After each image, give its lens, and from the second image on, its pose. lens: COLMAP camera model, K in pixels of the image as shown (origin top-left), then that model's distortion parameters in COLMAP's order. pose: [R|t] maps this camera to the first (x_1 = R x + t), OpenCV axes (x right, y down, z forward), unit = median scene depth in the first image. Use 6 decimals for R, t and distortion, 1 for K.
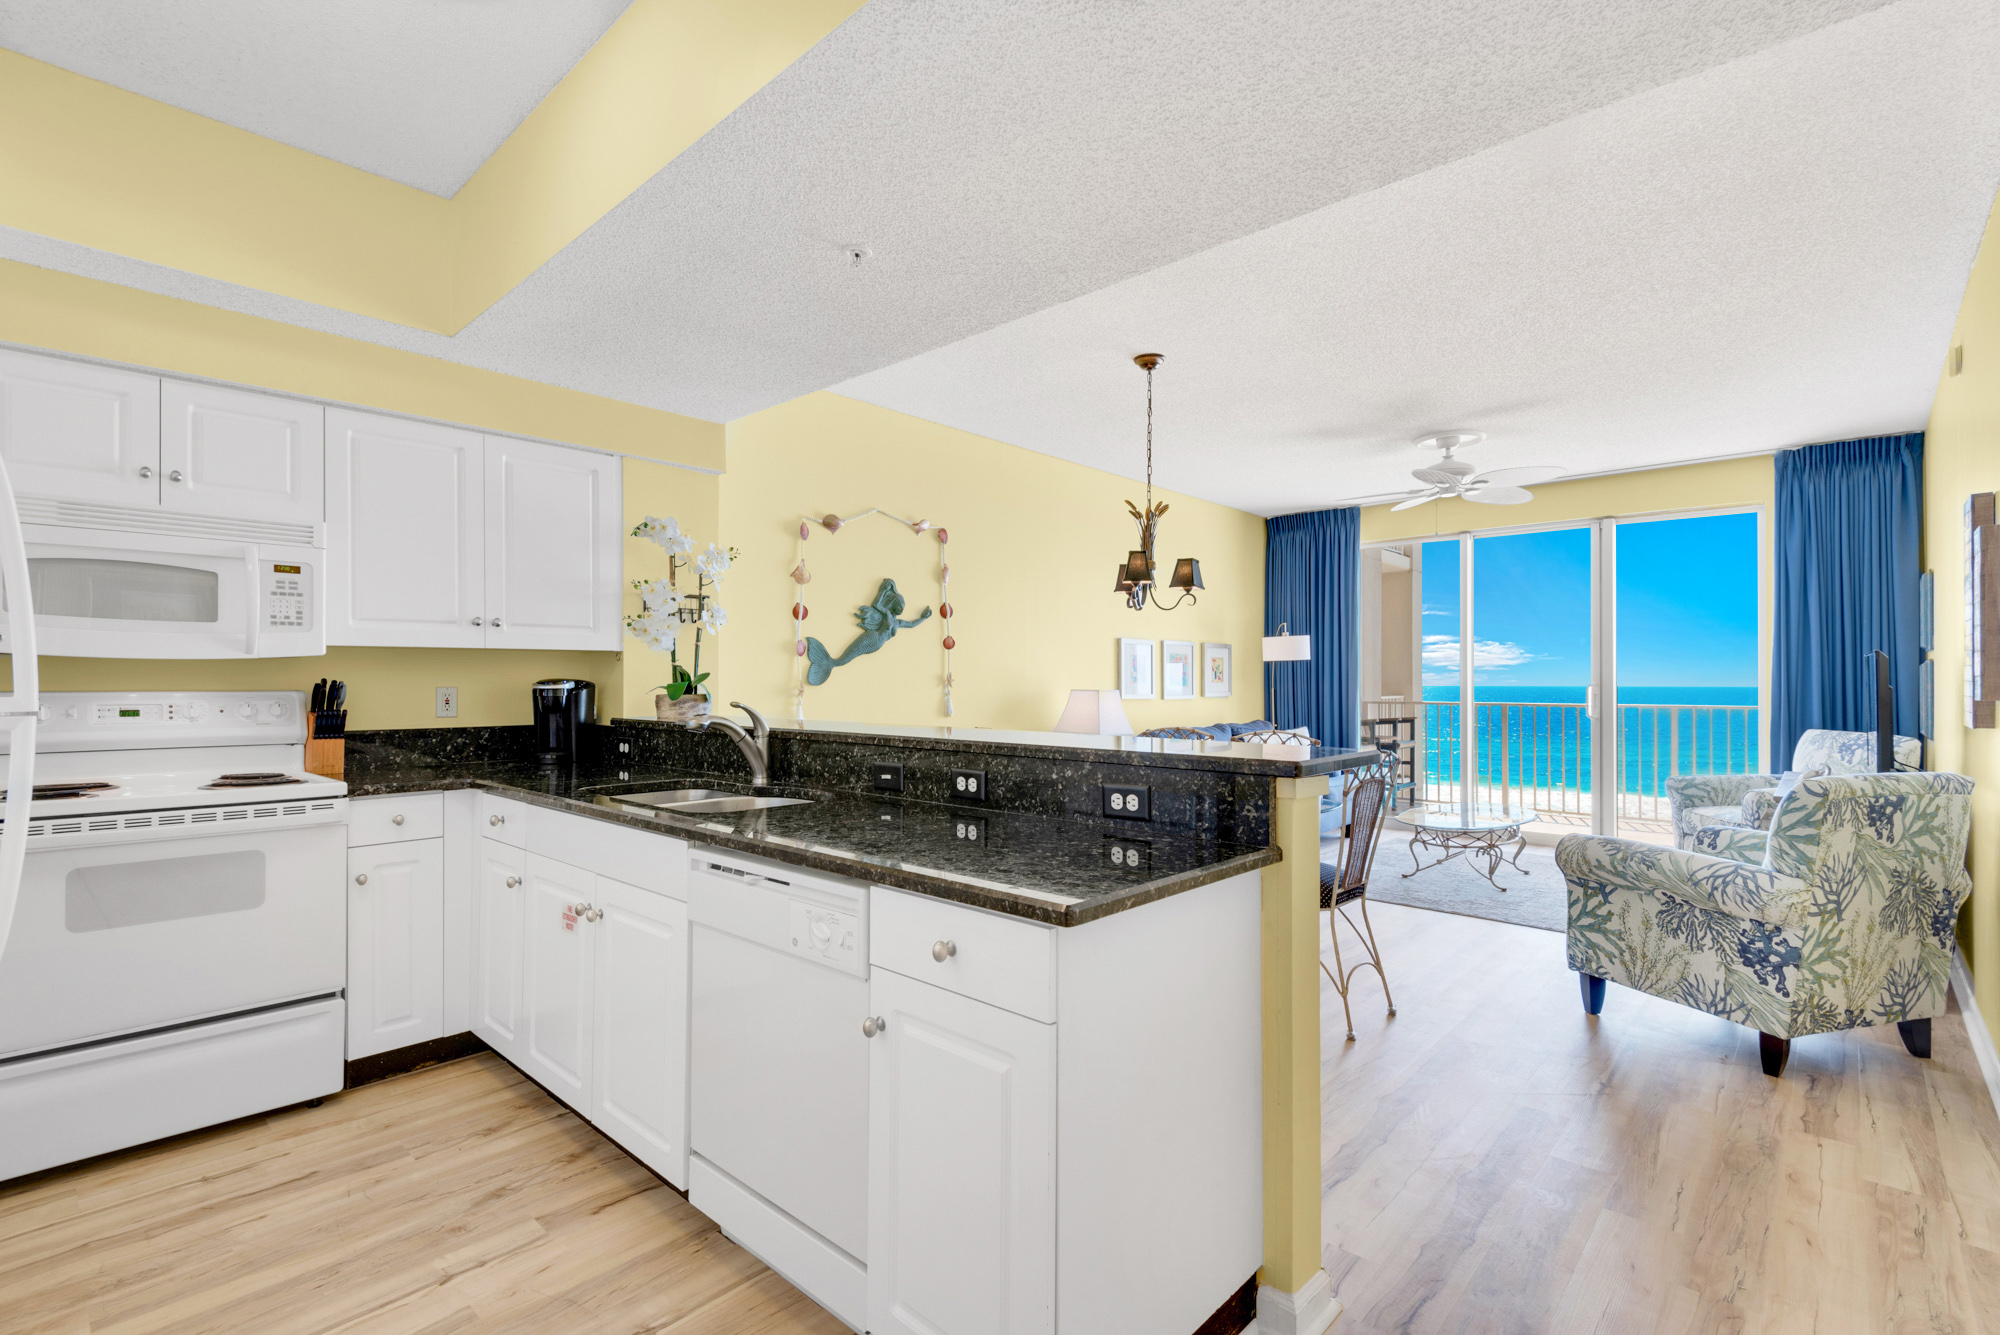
lens RADIAL K [[921.2, 0, 996.2], [0, 921.2, 684.9], [0, 0, 1]] dist [0.011686, -0.000169]
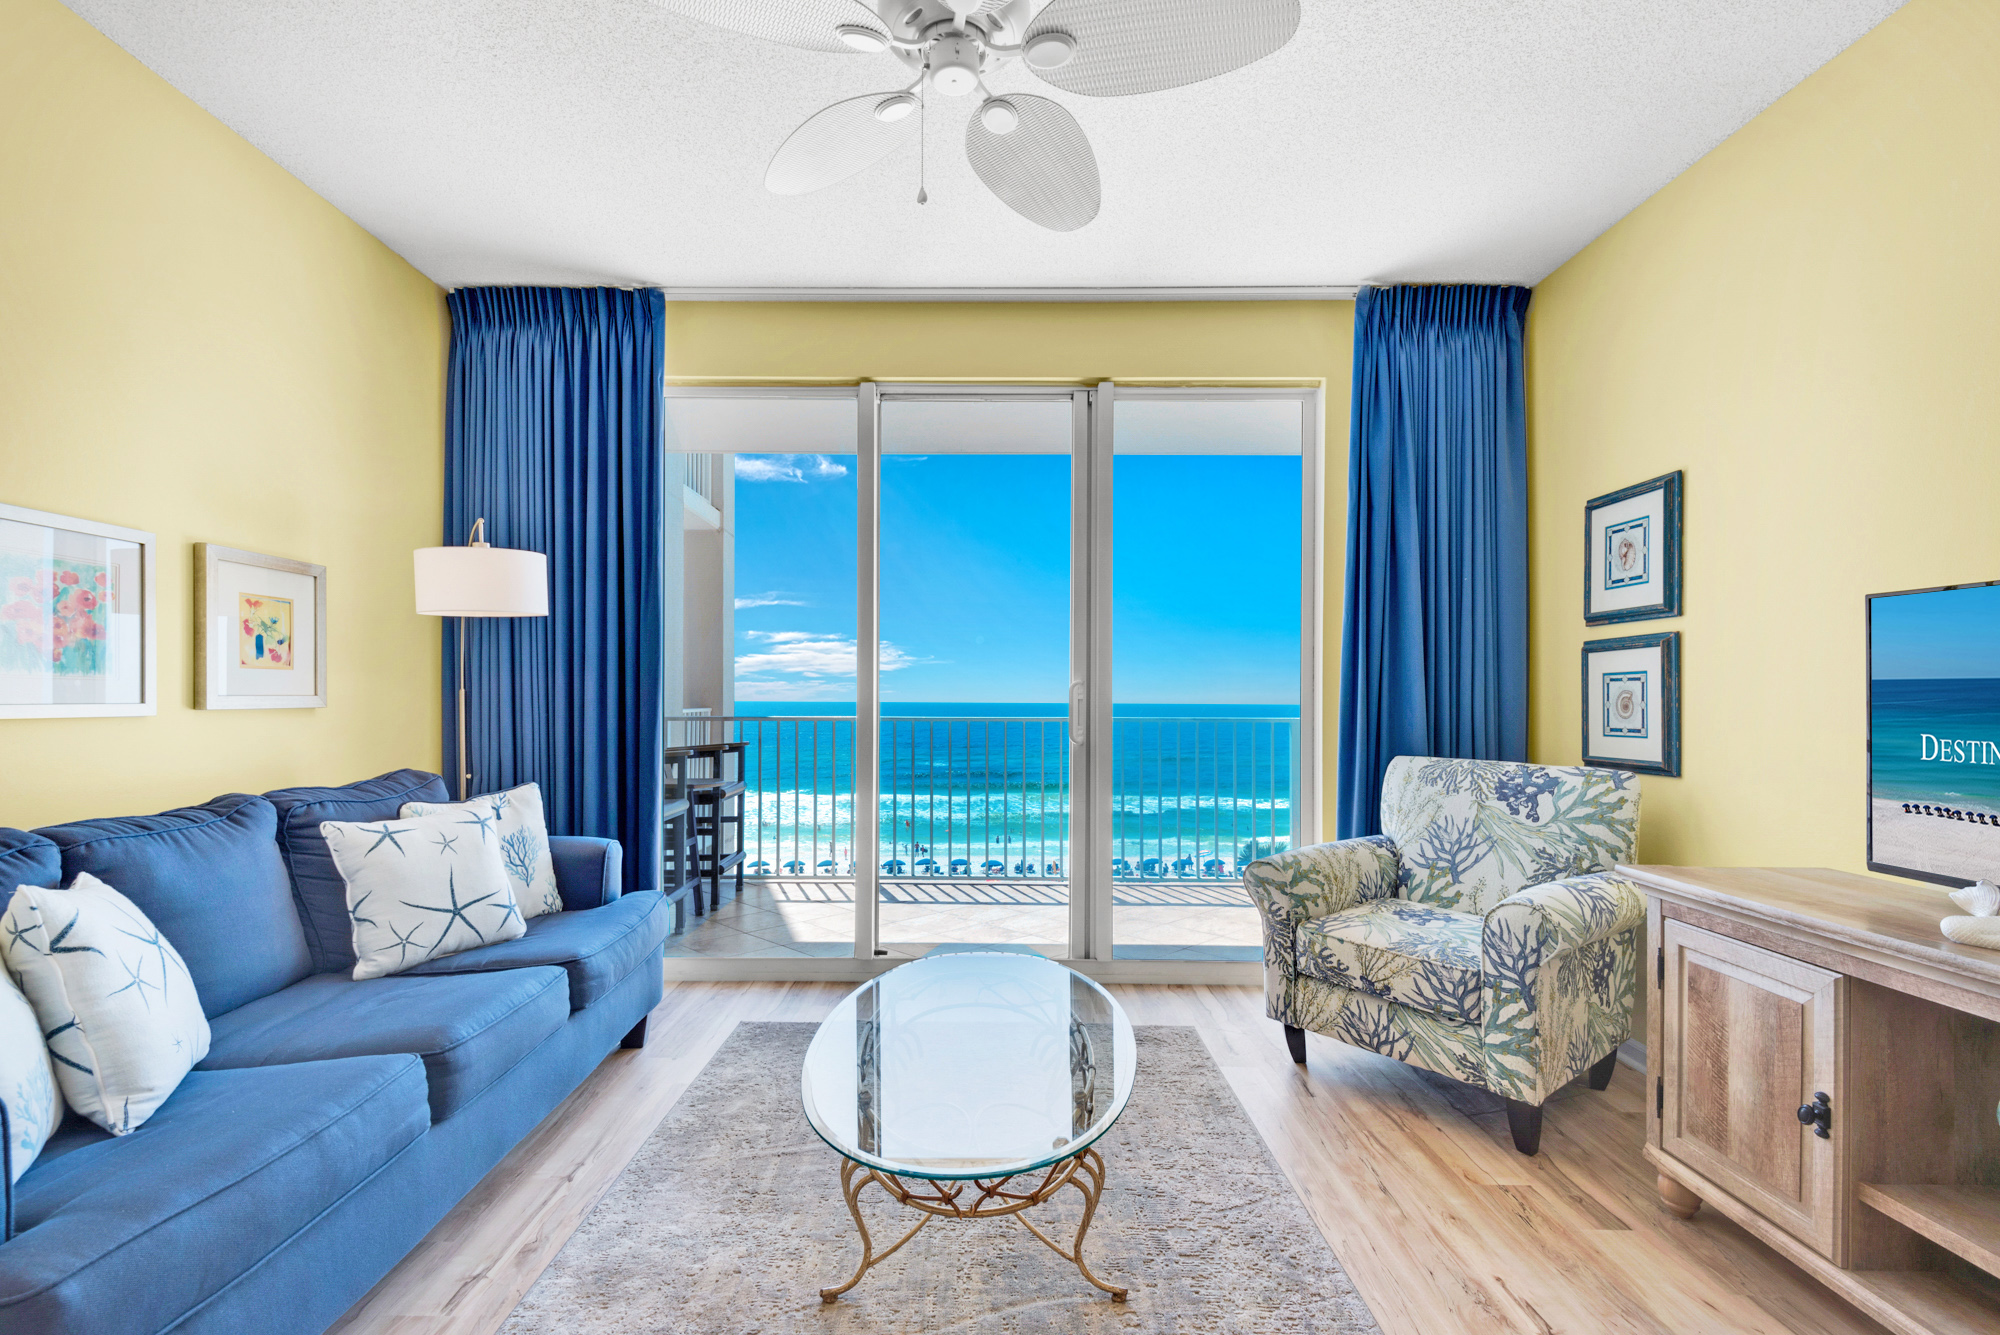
lens RADIAL K [[921.2, 0, 978.0], [0, 921.2, 712.5], [0, 0, 1]] dist [0.011686, -0.000169]
pose [[0.747108, -0.007318, 0.664662, 0.202359], [-0.001896, 0.999912, 0.013140, 0.008683], [-0.664700, -0.011077, 0.747028, 0.547602]]
